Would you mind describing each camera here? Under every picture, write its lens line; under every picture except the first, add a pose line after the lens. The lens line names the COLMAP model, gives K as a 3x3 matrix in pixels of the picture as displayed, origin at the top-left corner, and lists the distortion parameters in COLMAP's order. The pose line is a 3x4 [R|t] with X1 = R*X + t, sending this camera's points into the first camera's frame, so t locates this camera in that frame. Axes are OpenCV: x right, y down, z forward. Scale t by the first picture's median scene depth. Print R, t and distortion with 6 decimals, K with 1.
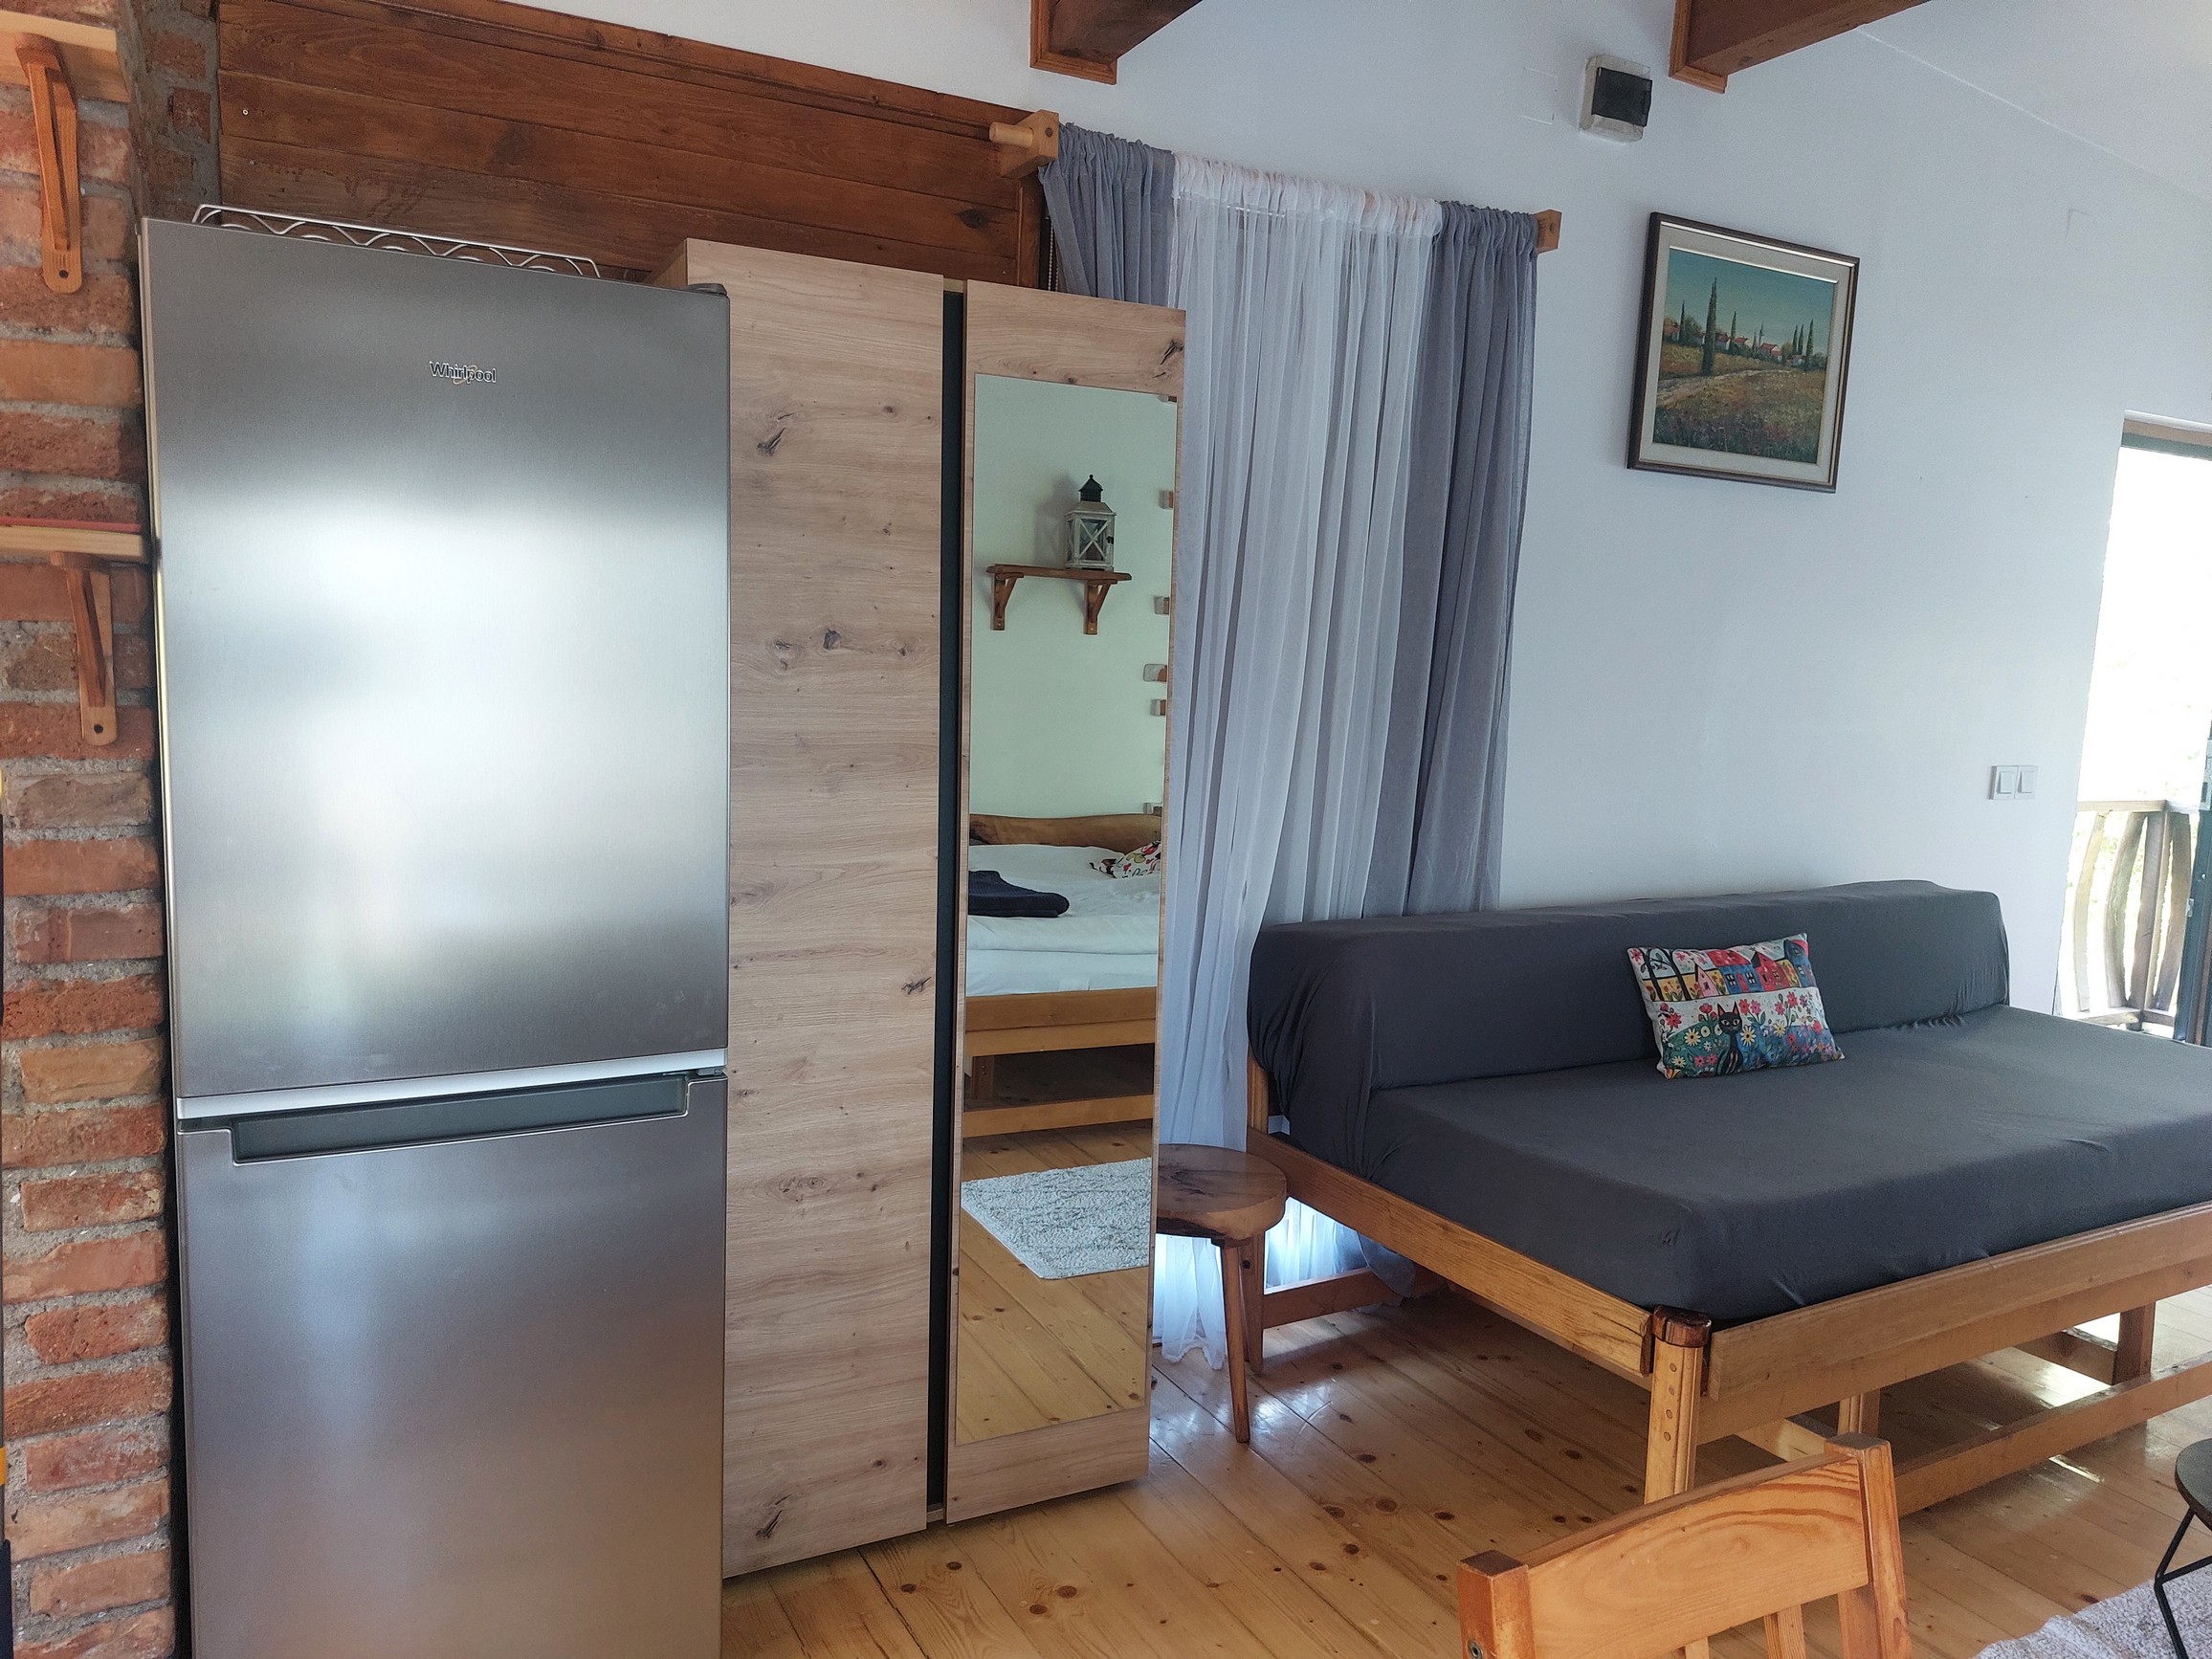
lens RADIAL K [[1614.7, 0, 1139.6], [0, 1614.7, 845.0], [0, 0, 1]] dist [0.088123, -0.093473]
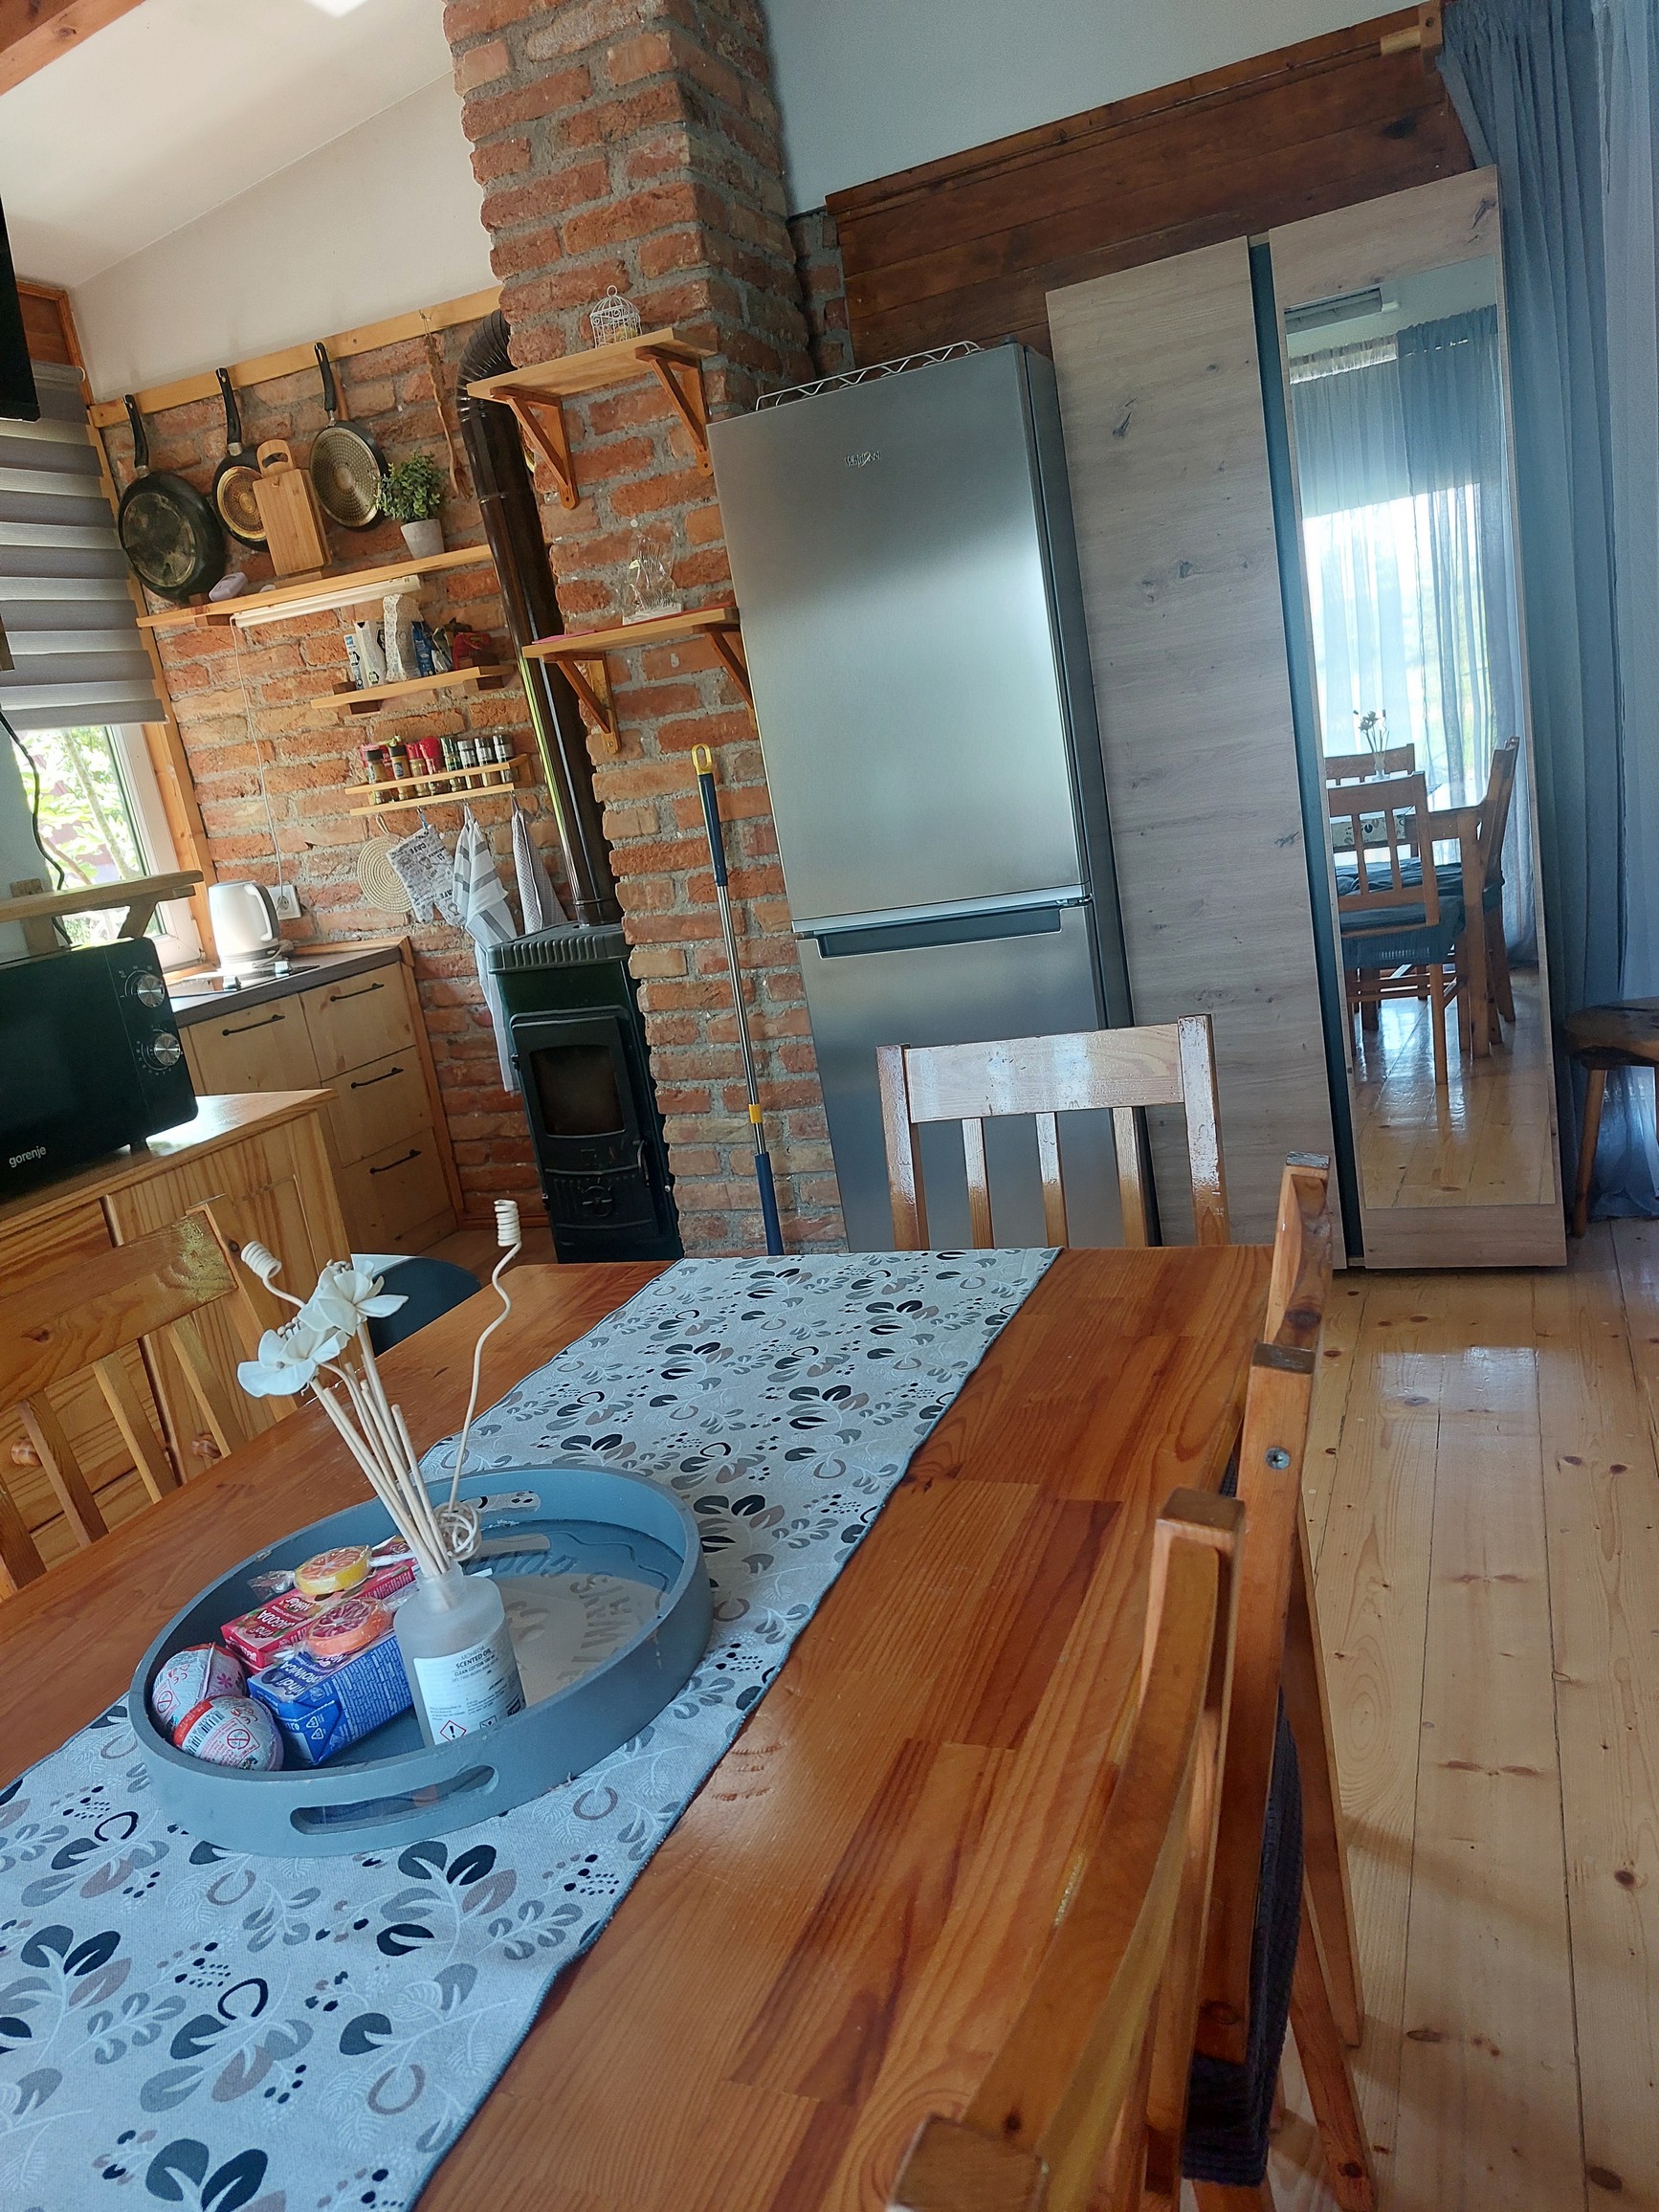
lens RADIAL K [[1614.7, 0, 829.5], [0, 1614.7, 1106.0], [0, 0, 1]] dist [0.088123, -0.093473]
pose [[0.632754, 0.037769, -0.773431, 0.619079], [0.092052, 0.988058, 0.123559, 0.102959], [0.768862, -0.149379, 0.621722, -0.084466]]
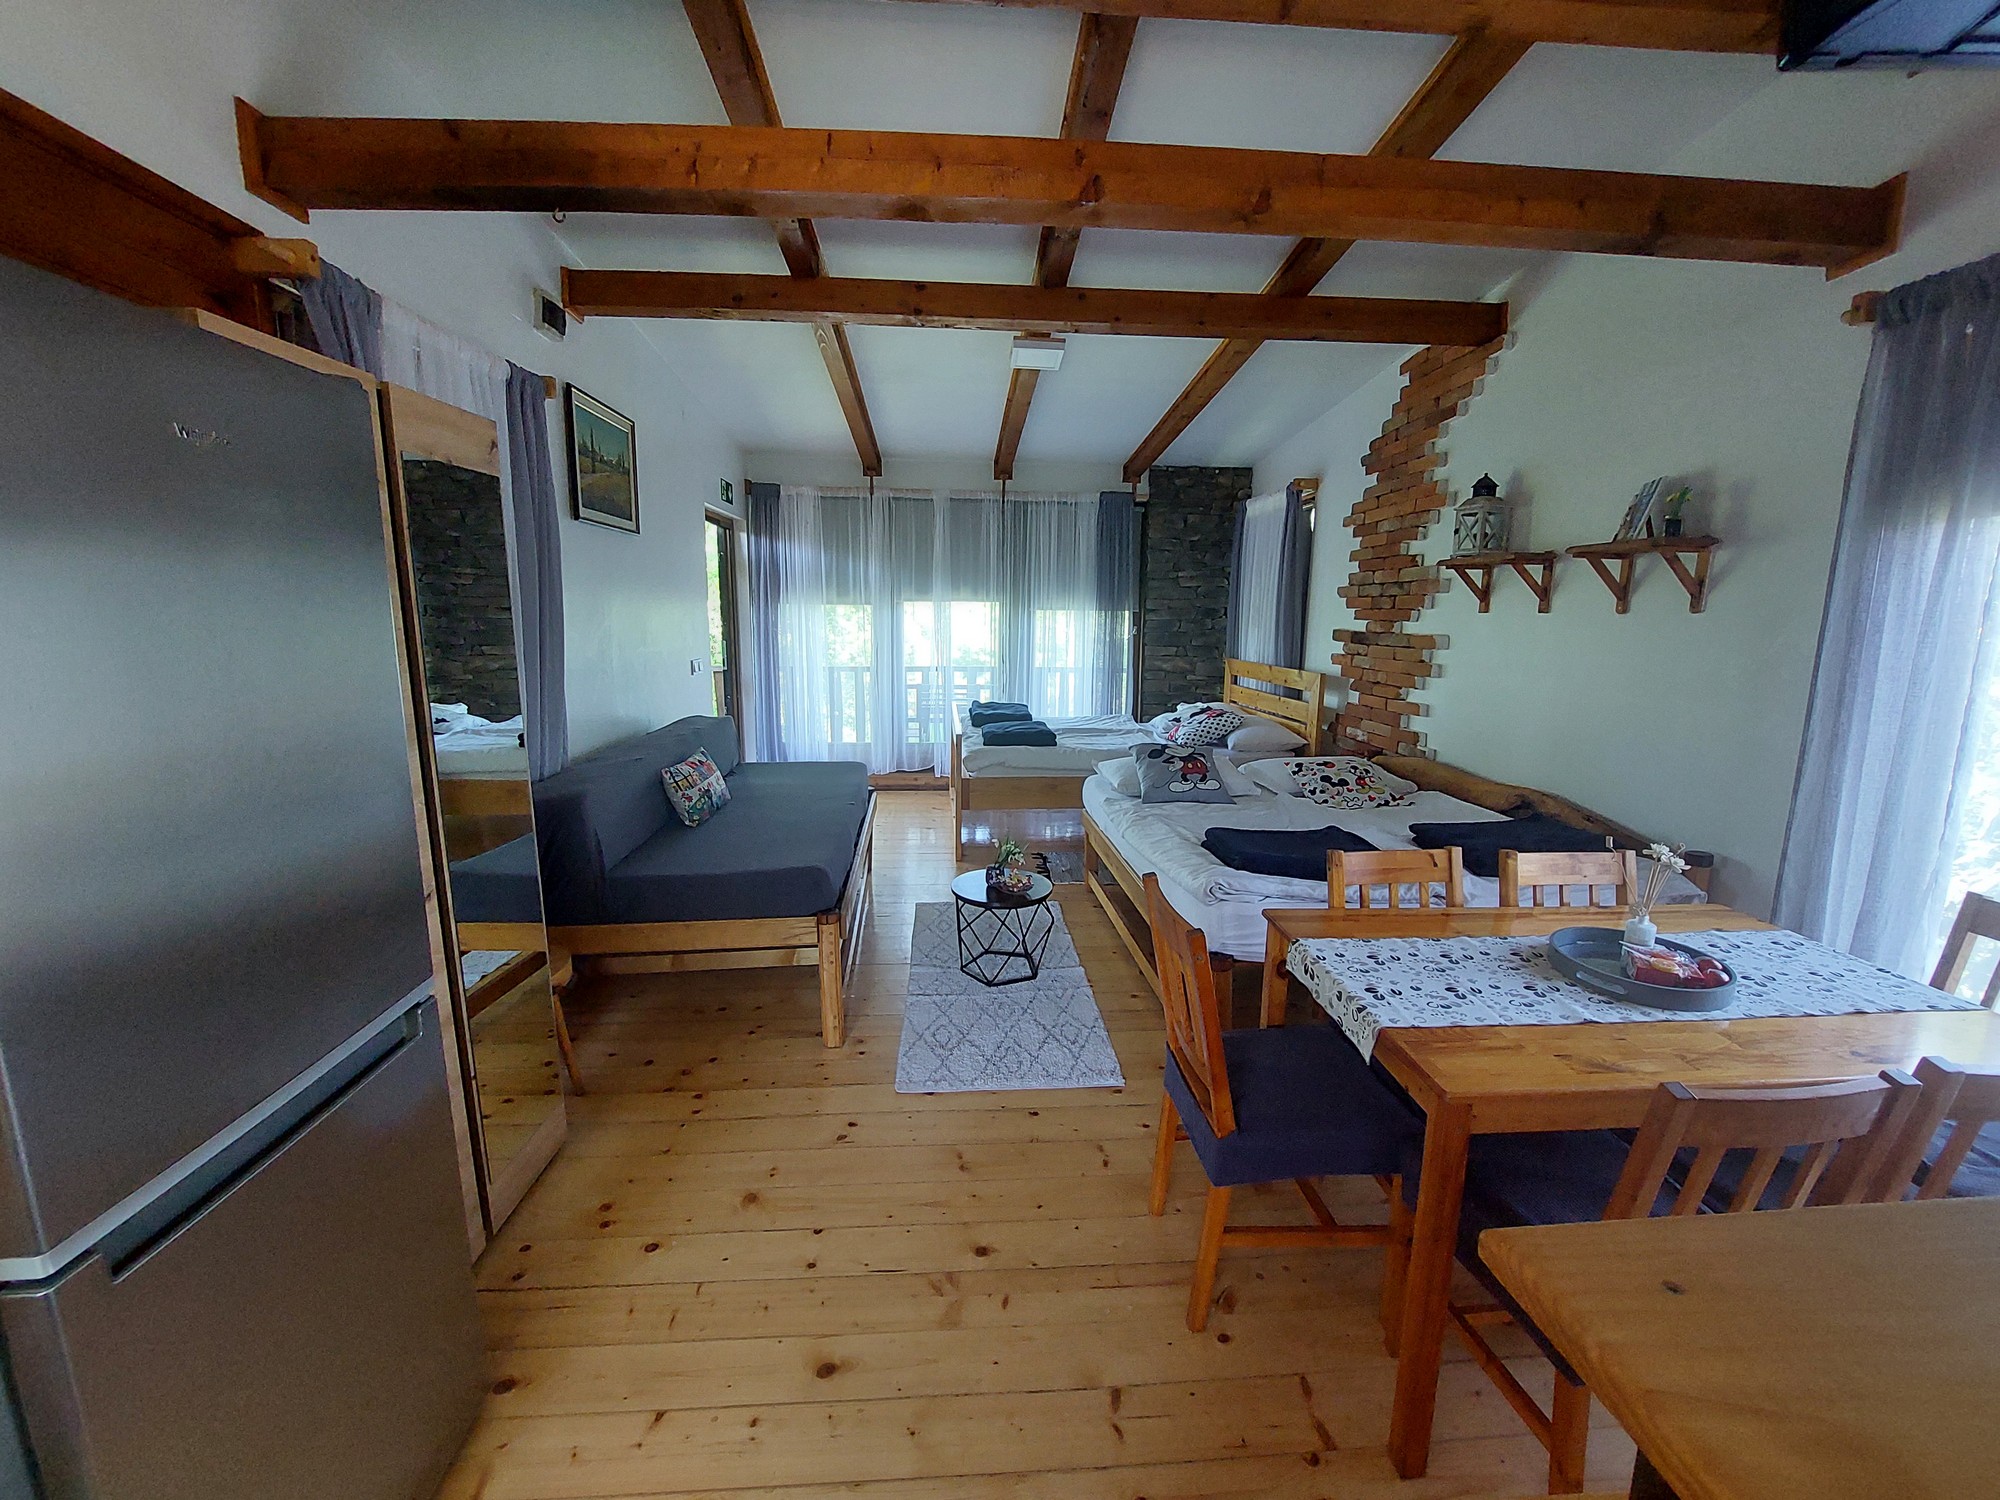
lens RADIAL K [[809.9, 0, 1000.0], [0, 809.9, 750.0], [0, 0, 1]] dist [-0.019946, 0.000150]
pose [[0.405579, -0.195481, 0.892912, -0.520875], [0.121465, 0.979727, 0.159315, -0.086698], [-0.905953, 0.043843, 0.421101, 0.263849]]
